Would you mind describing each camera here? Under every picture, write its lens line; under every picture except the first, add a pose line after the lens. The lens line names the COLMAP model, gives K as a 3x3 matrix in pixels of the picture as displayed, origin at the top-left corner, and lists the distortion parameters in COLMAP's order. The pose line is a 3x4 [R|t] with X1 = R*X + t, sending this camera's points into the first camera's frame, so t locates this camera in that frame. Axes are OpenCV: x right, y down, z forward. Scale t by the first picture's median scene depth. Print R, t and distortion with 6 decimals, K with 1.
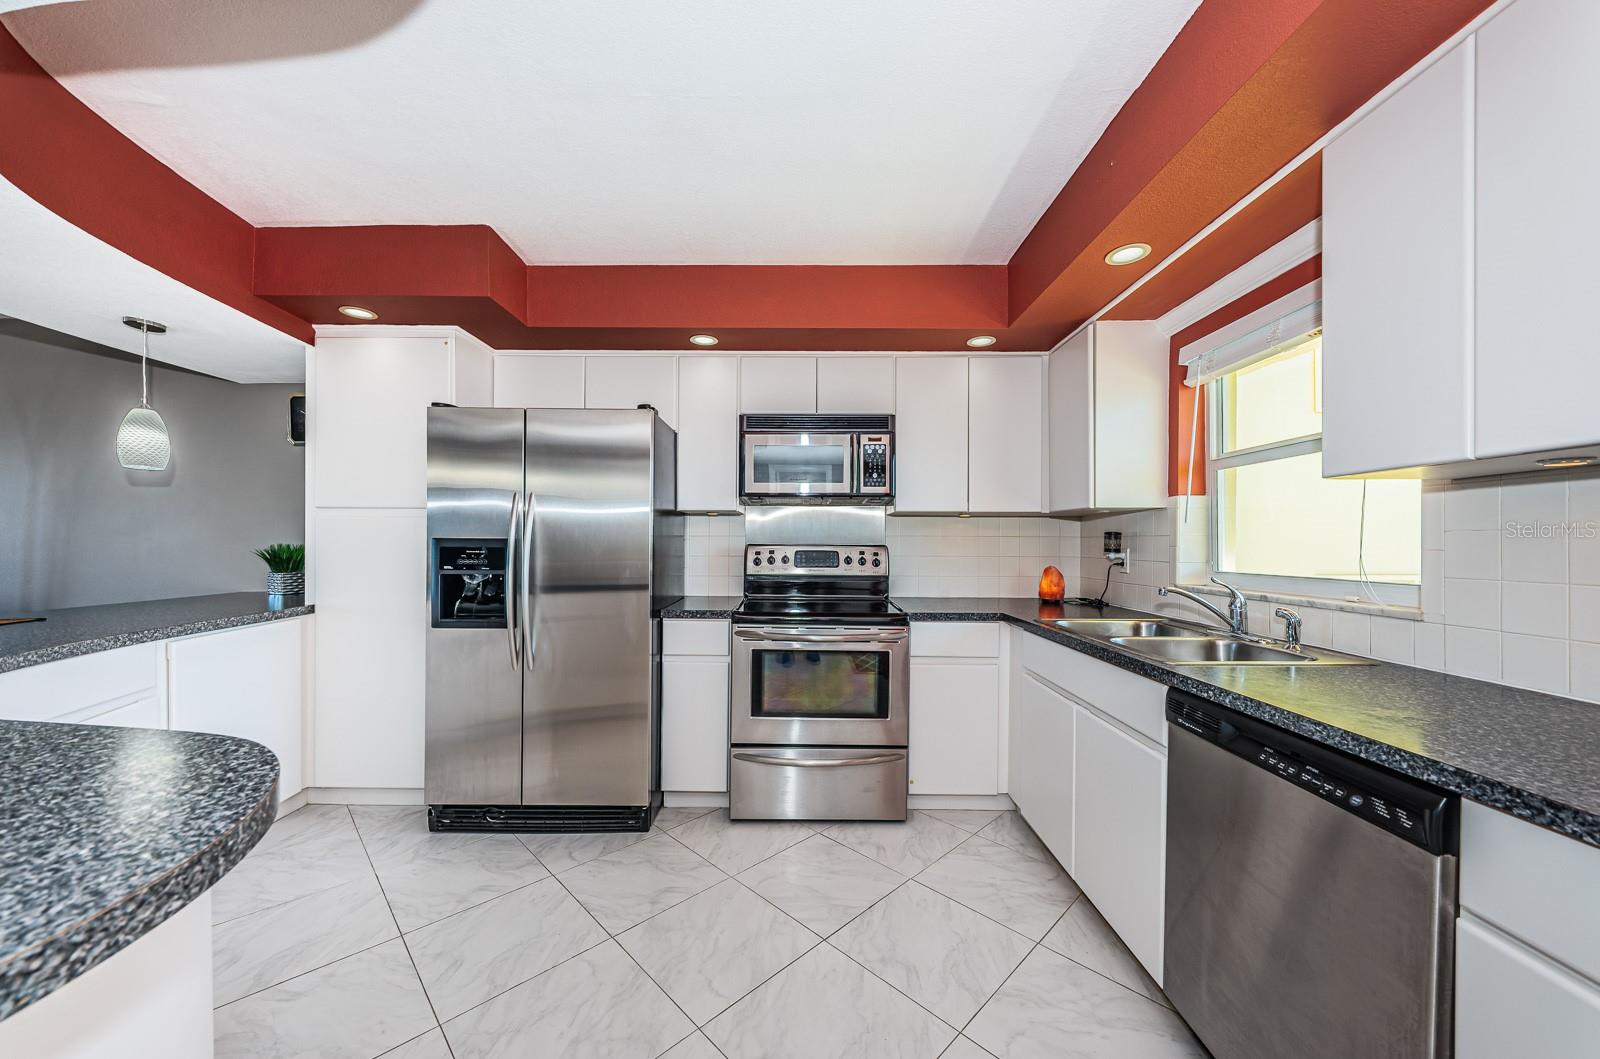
lens RADIAL K [[578.3, 0, 799.1], [0, 578.3, 541.5], [0, 0, 1]] dist [0.002639, 0.000103]
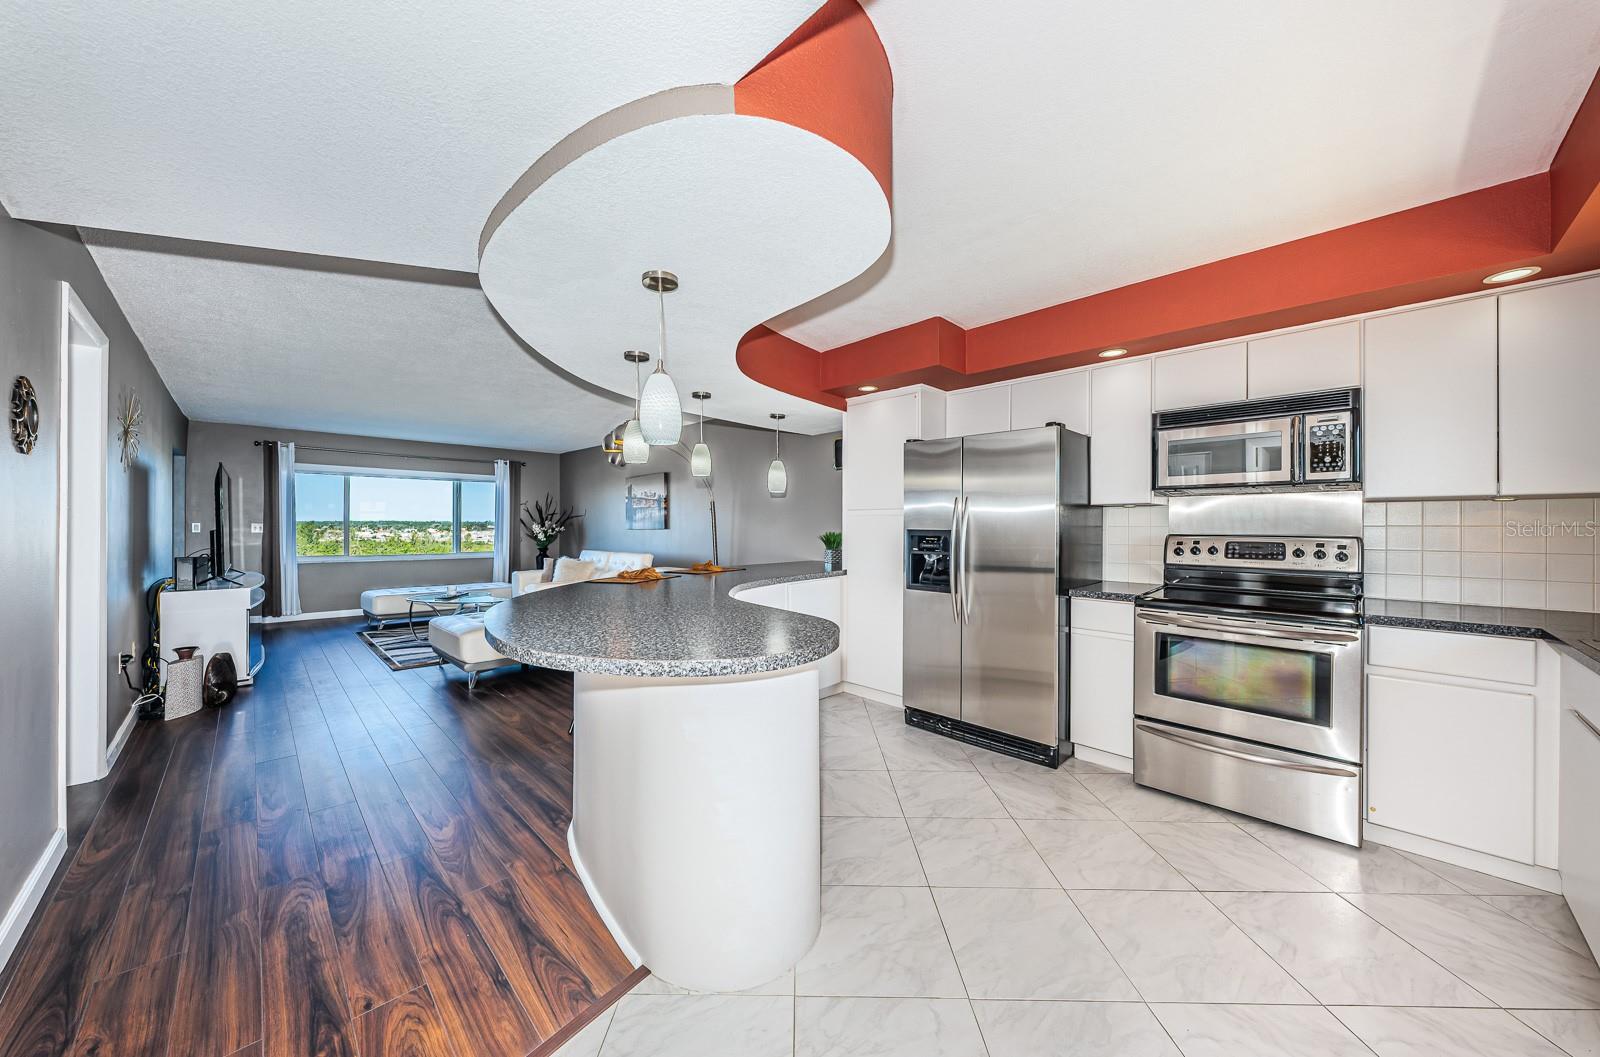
lens RADIAL K [[654.2, 0, 800.0], [0, 654.2, 528.5], [0, 0, 1]] dist [-0.000462, -0.000026]
pose [[0.722857, 0.006328, -0.690969, 0.290962], [0.001745, 0.999938, 0.010983, -0.023655], [0.690995, -0.009145, 0.722801, -0.359807]]
